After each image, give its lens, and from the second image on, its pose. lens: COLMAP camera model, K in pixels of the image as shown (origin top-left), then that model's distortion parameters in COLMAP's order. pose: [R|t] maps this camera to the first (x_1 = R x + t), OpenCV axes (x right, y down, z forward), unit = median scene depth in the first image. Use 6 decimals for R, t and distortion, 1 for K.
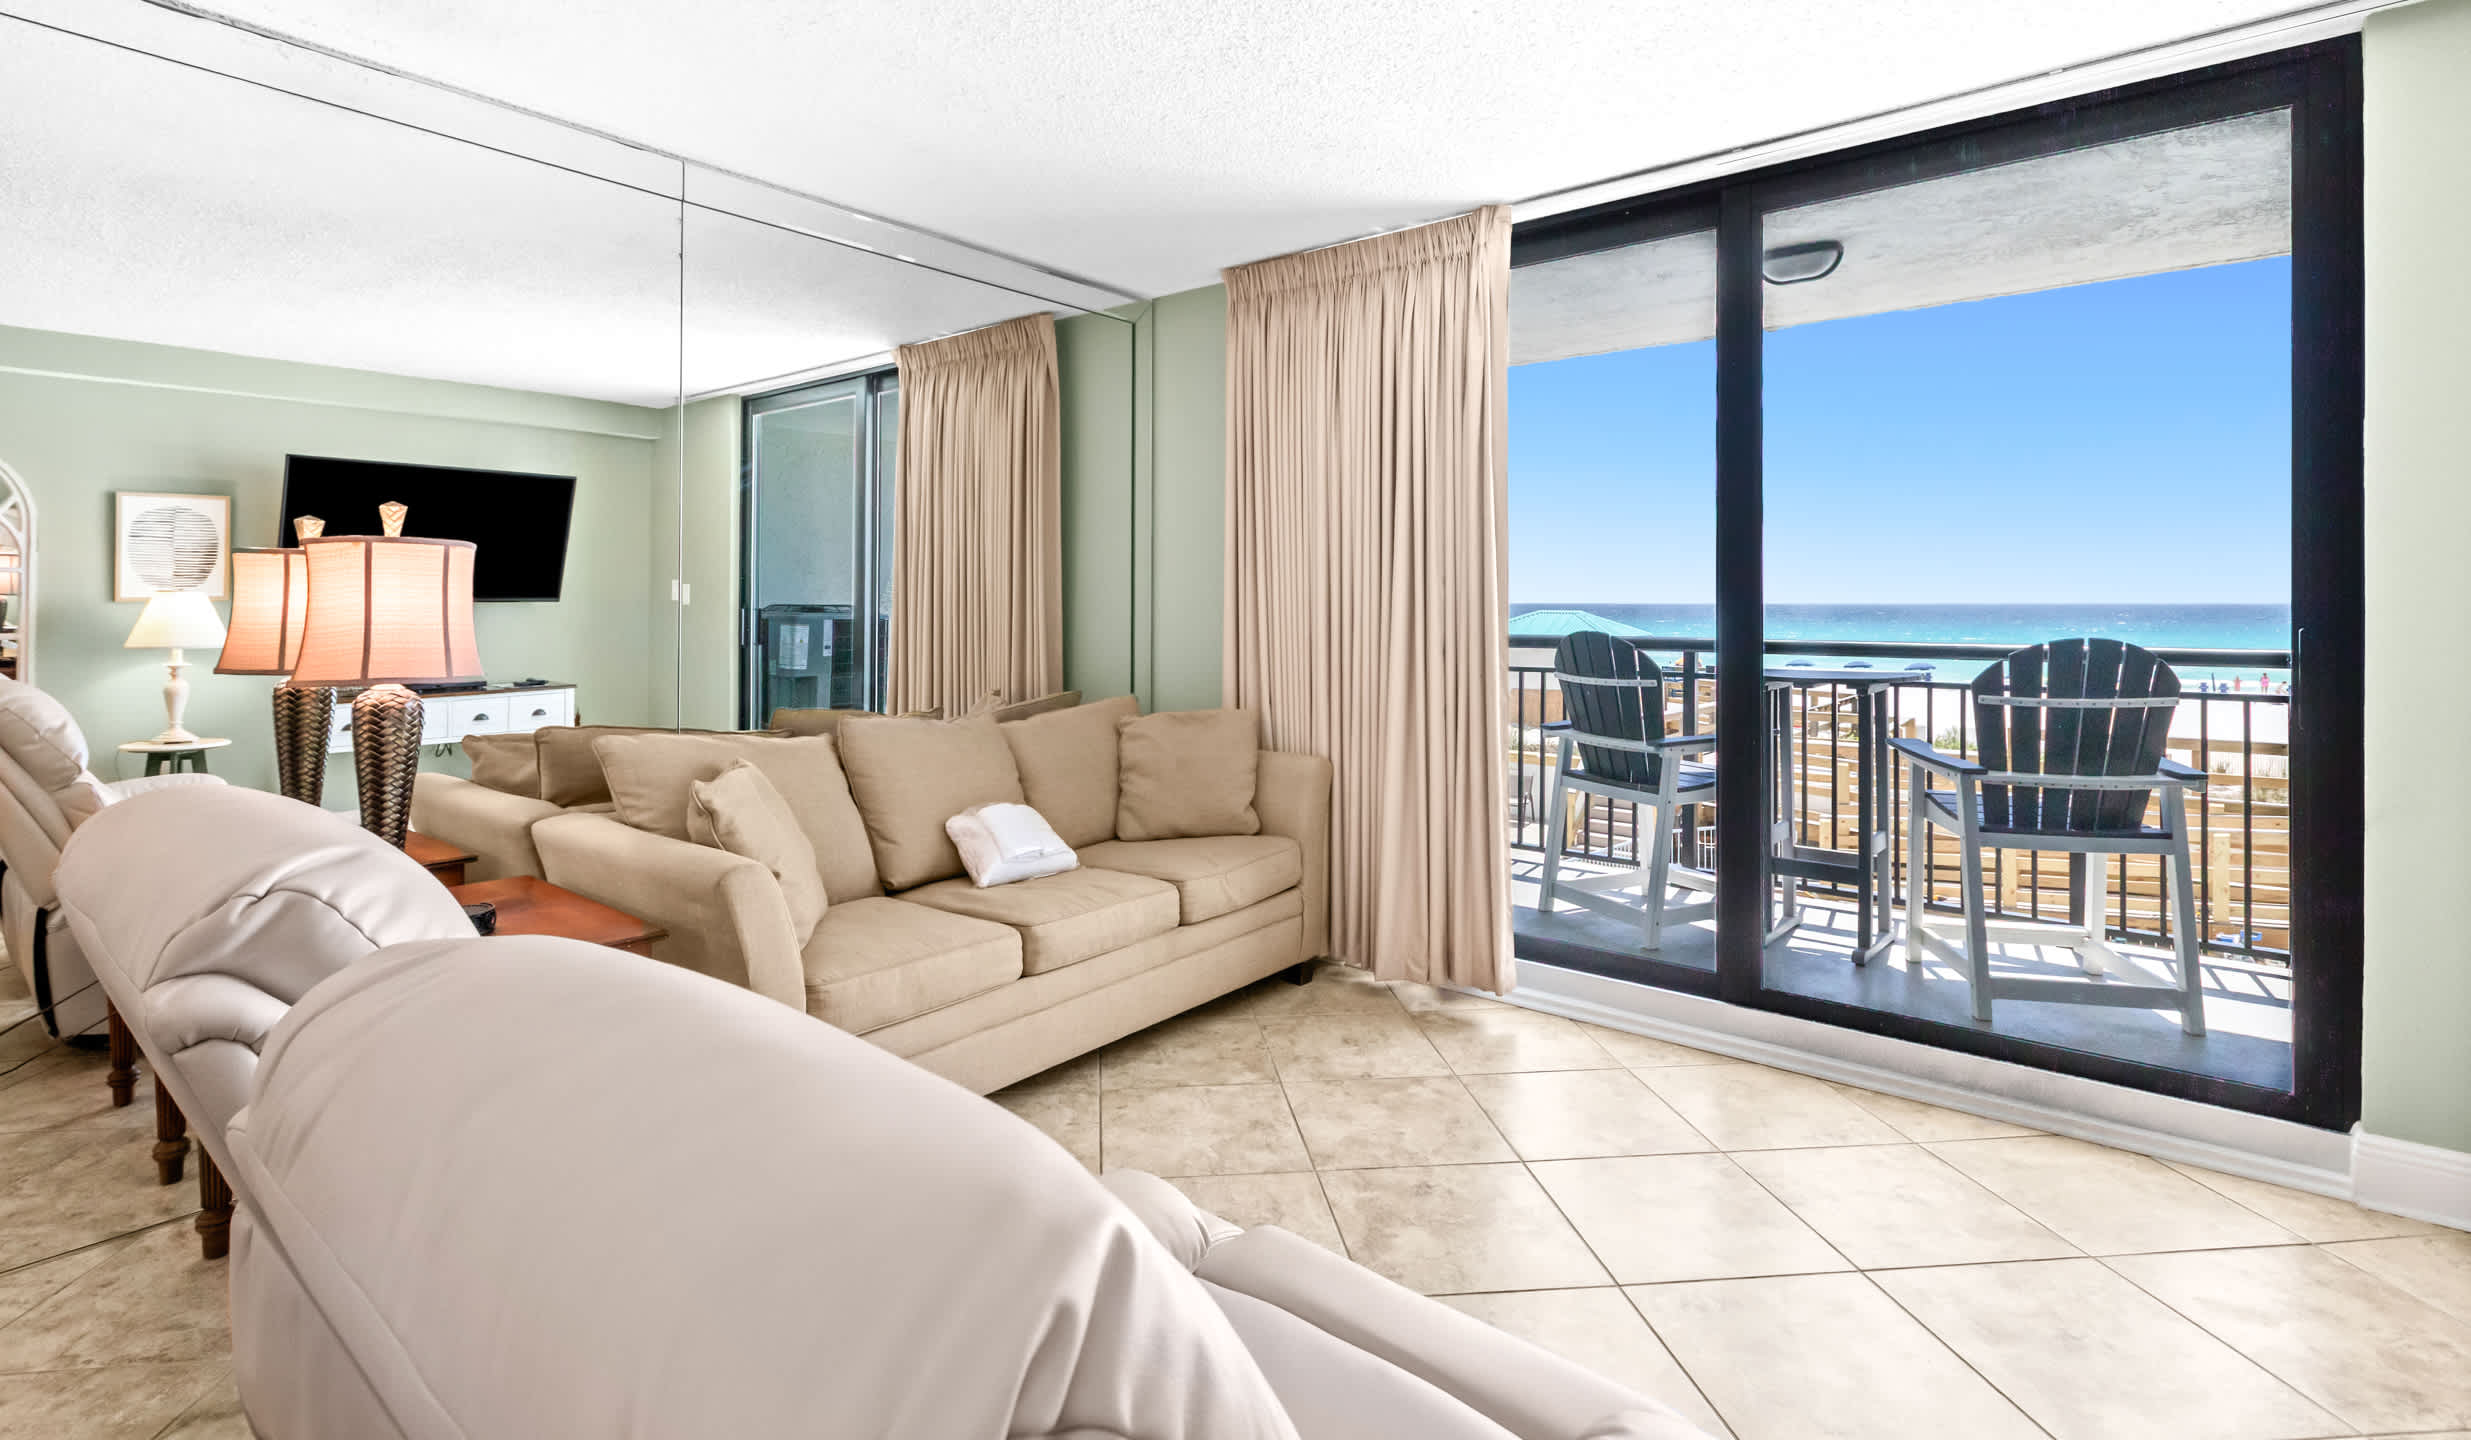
lens RADIAL K [[1147.7, 0, 1191.5], [0, 1147.7, 586.8], [0, 0, 1]] dist [-0.001672, 0.002985]
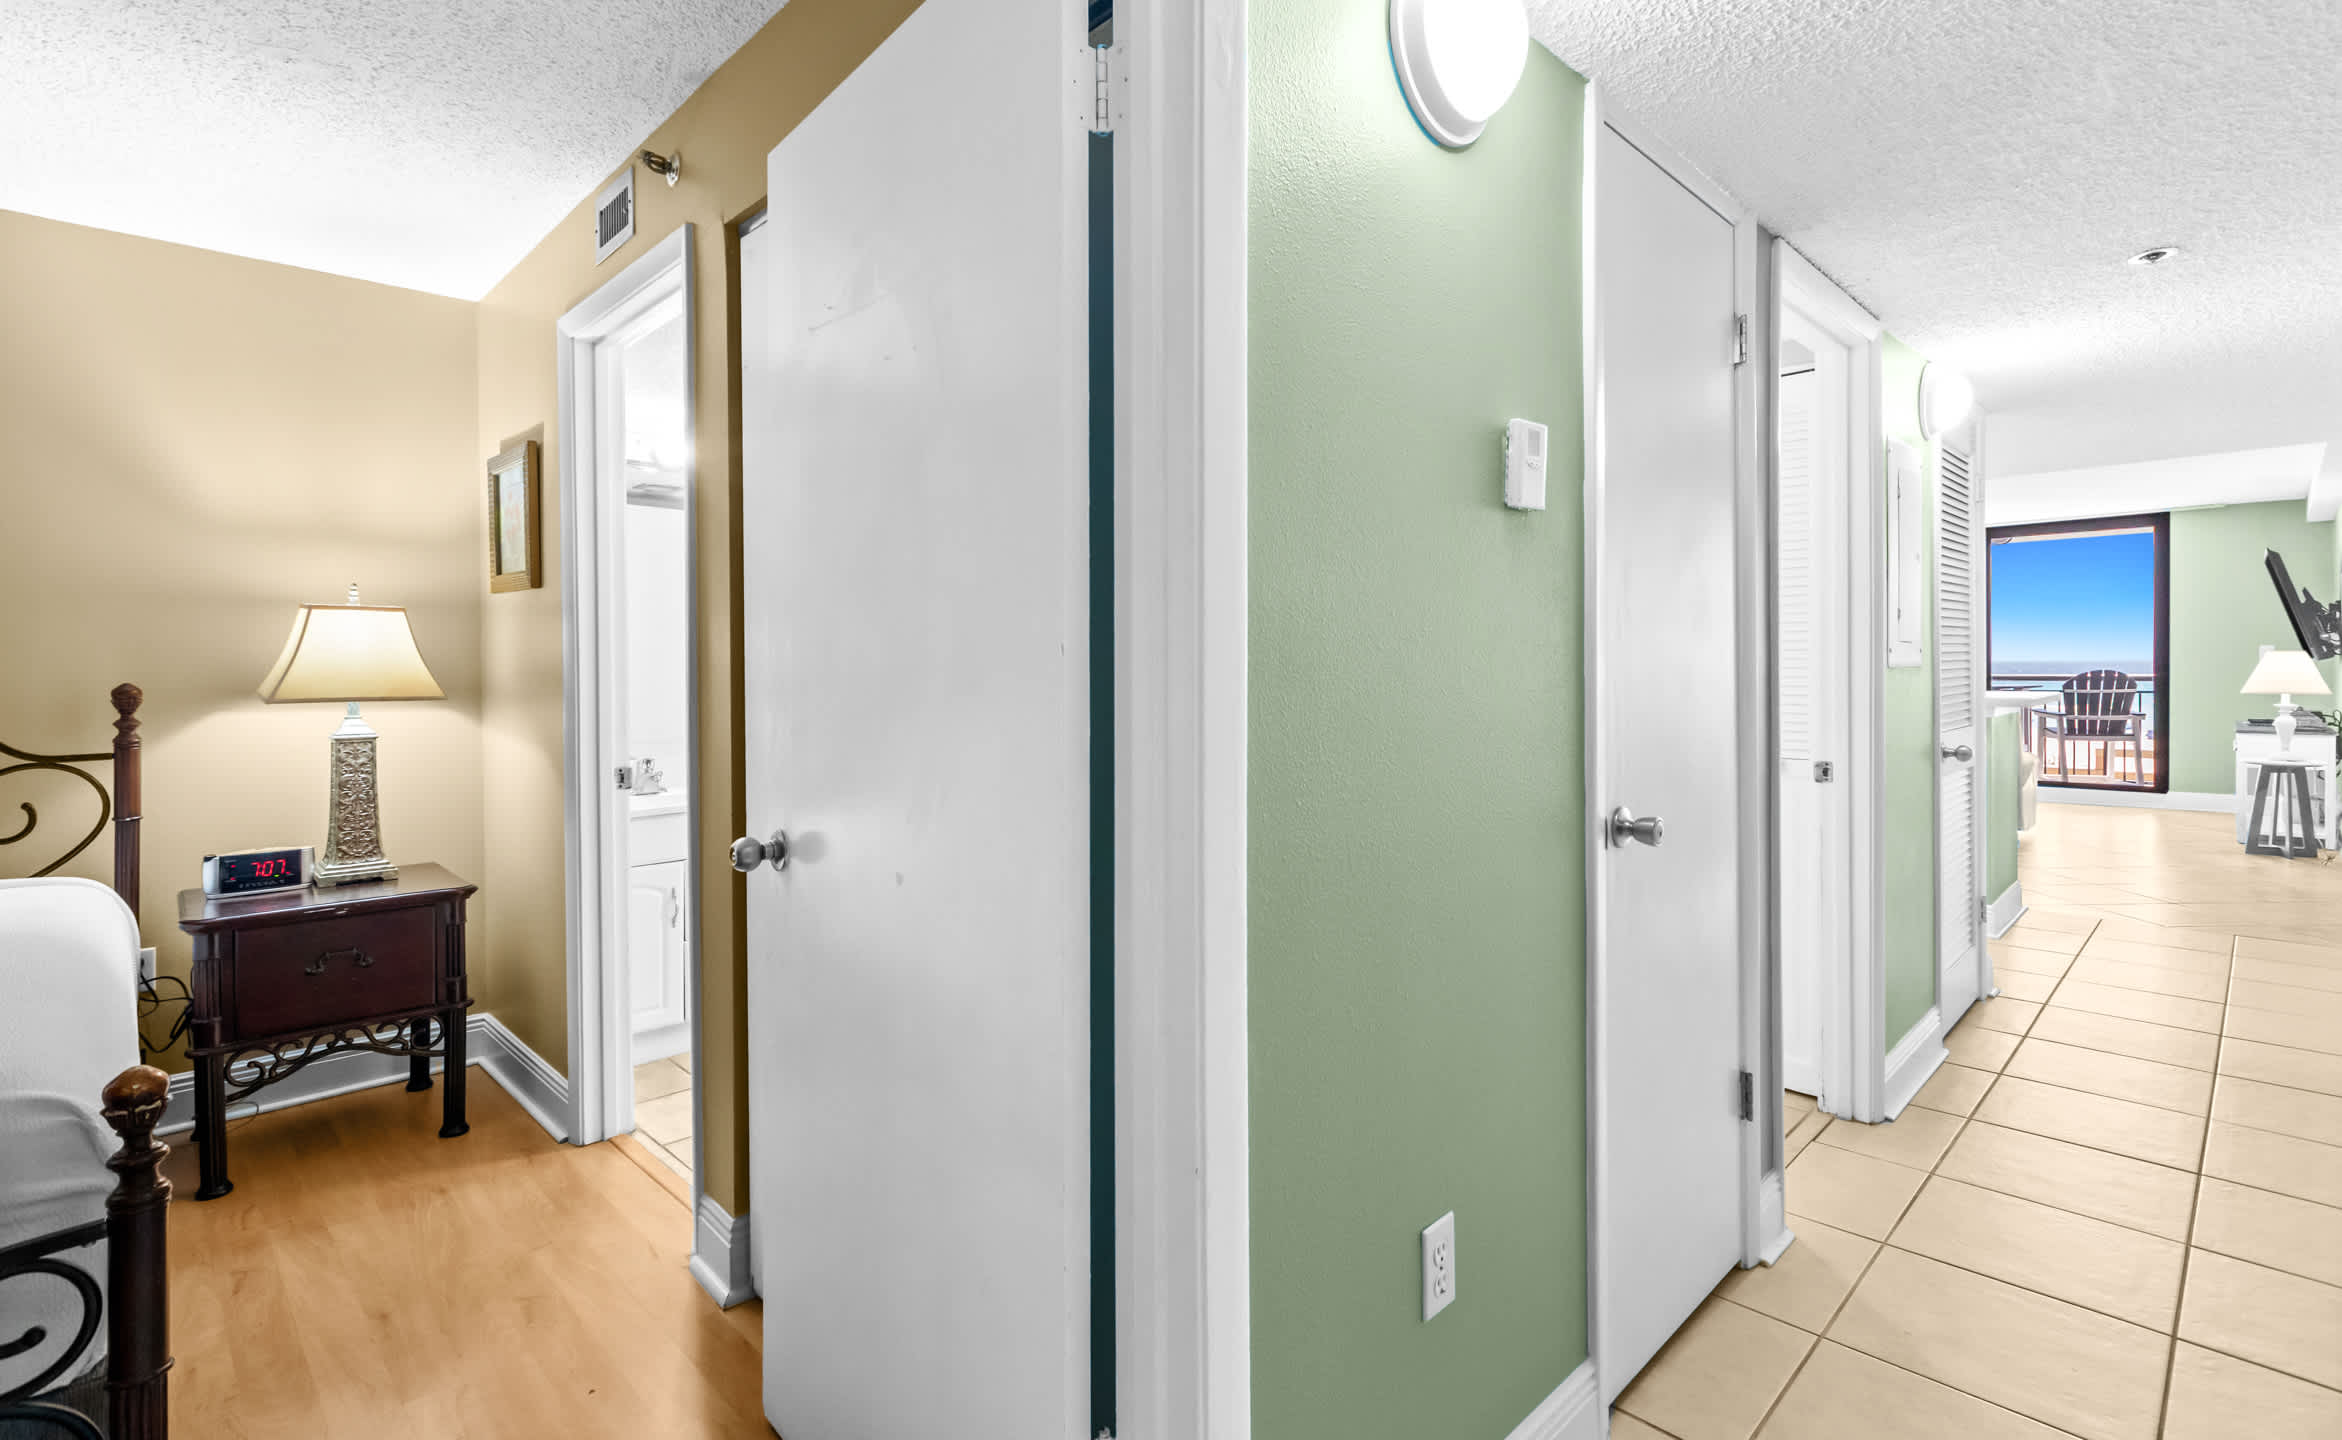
lens RADIAL K [[1095.5, 0, 1159.9], [0, 1095.5, 669.0], [0, 0, 1]] dist [0.010245, -0.001577]
pose [[0.995531, -0.007790, -0.094109, -1.358928], [0.009789, 0.999736, 0.020792, -0.040434], [0.093923, -0.021621, 0.995345, -2.031741]]
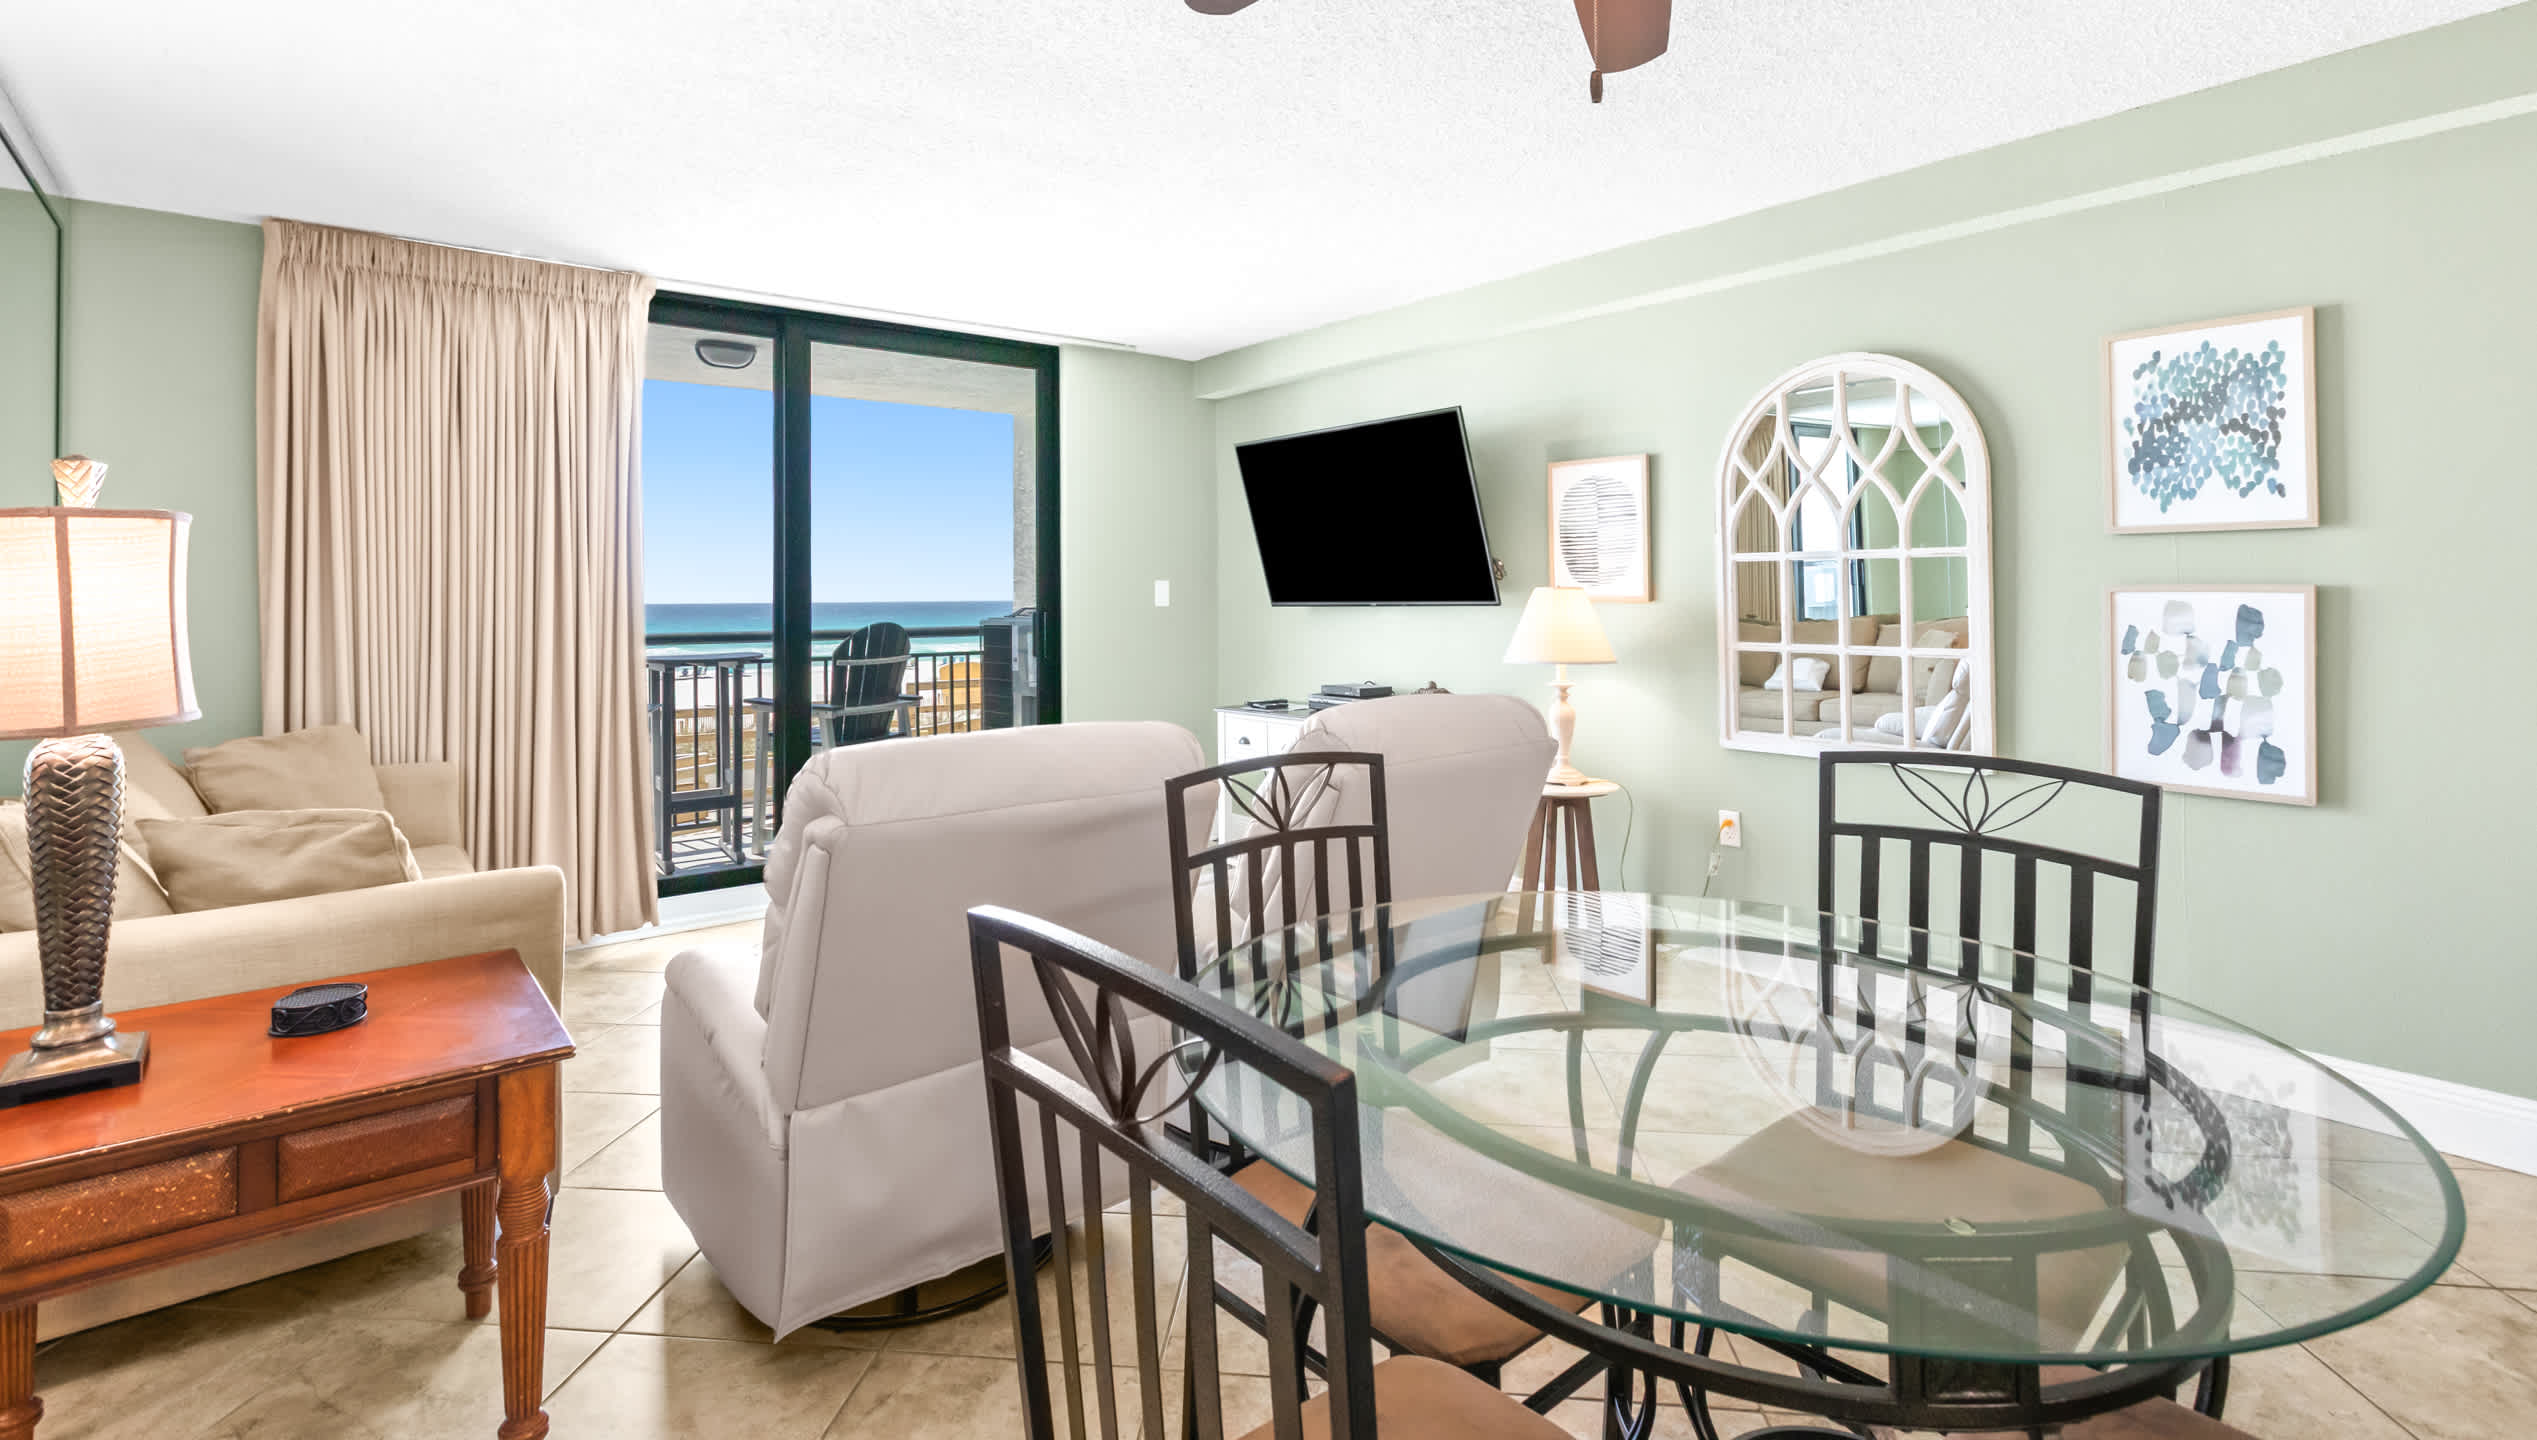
lens RADIAL K [[1182.9, 0, 1249.2], [0, 1182.9, 575.7], [0, 0, 1]] dist [0.006324, -0.003585]
pose [[0.188269, 0.016655, 0.981976, -0.803293], [-0.007773, 0.999850, -0.015468, -0.000895], [-0.982087, -0.004721, 0.188370, 0.129951]]
